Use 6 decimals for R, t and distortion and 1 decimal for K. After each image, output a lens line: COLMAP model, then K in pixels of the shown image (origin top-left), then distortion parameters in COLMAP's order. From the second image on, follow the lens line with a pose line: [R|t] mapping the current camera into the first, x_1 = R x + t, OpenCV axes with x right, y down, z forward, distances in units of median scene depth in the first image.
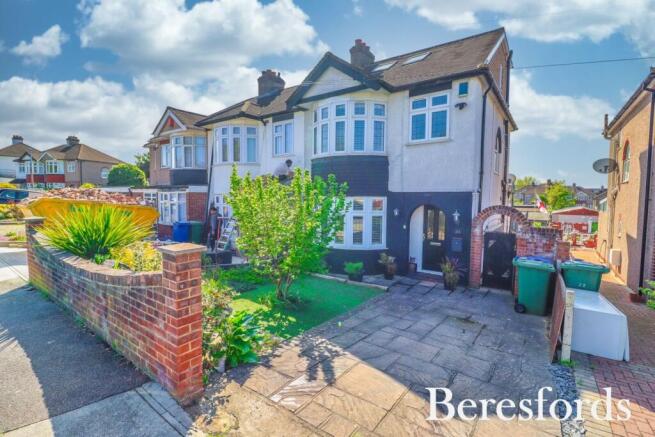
lens RADIAL K [[308.4, 0, 323.4], [0, 308.4, 213.8], [0, 0, 1]] dist [0.001576, -0.012604]
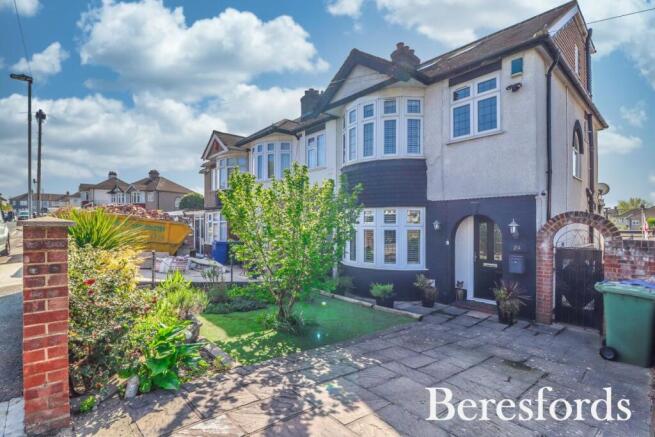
lens RADIAL K [[306.8, 0, 328.5], [0, 306.8, 225.2], [0, 0, 1]] dist [-0.000596, -0.013947]
pose [[0.976419, -0.006556, -0.215784, 0.133496], [-0.008905, 0.997465, -0.070600, 0.056655], [0.215700, 0.070857, 0.973885, 0.142794]]
